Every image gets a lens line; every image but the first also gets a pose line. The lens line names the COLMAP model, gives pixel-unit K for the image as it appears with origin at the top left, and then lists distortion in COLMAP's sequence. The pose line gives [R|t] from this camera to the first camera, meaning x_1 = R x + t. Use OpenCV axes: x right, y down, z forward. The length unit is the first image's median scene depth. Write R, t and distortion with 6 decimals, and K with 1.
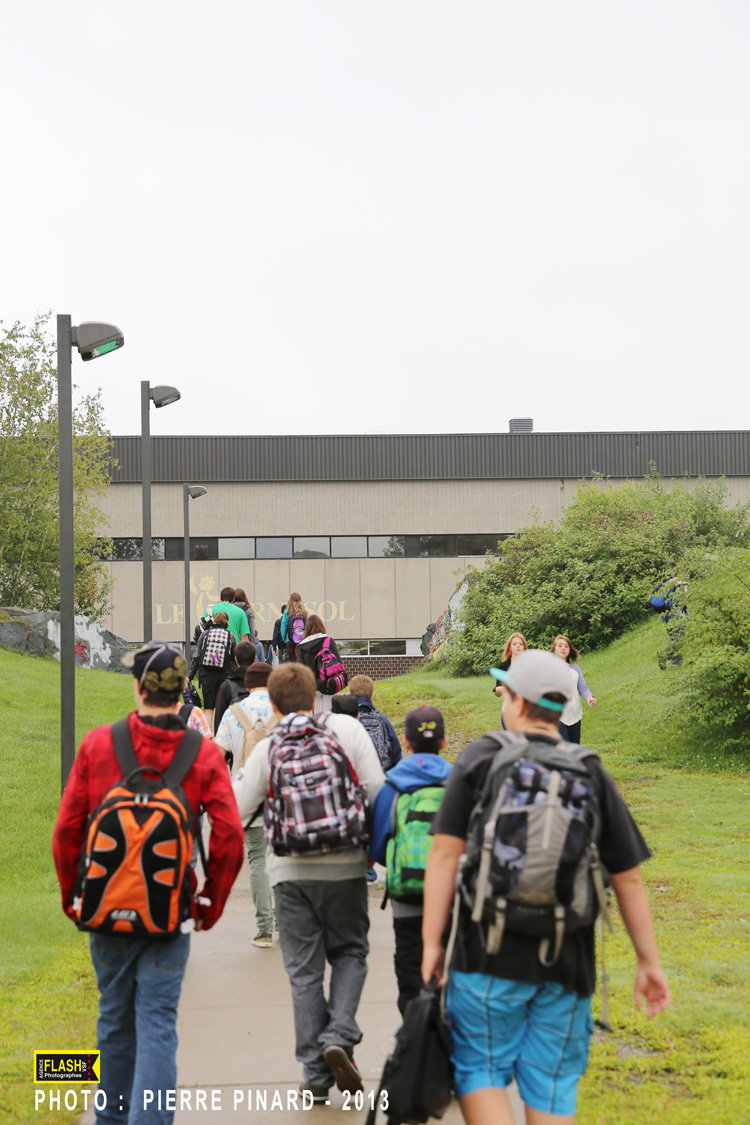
lens RADIAL K [[2238.7, 0, 374.6], [0, 2238.7, 589.0], [0, 0, 1]] dist [0.305152, 0.251396]
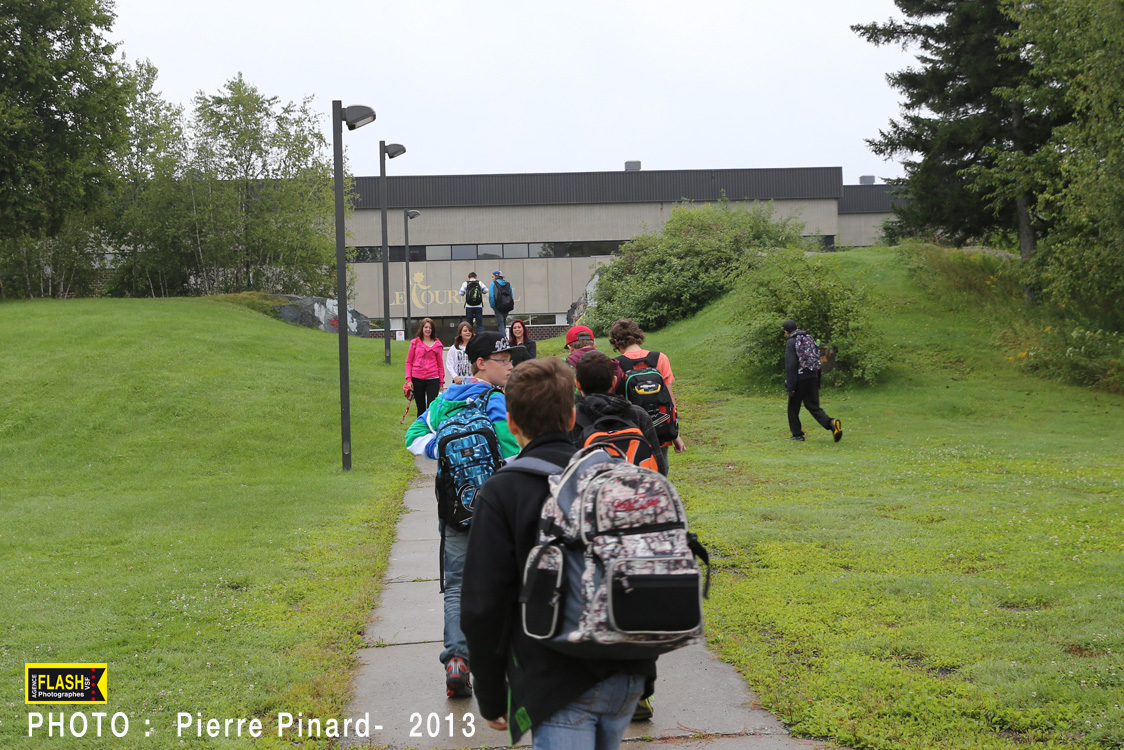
lens RADIAL K [[1261.3, 0, 562.6], [0, 1261.3, 327.1], [0, 0, 1]] dist [-0.003943, -0.004569]
pose [[0.999904, -0.012690, -0.005625, 0.021732], [0.012931, 0.998893, 0.045218, -0.005563], [0.005045, -0.045286, 0.998961, 0.168303]]
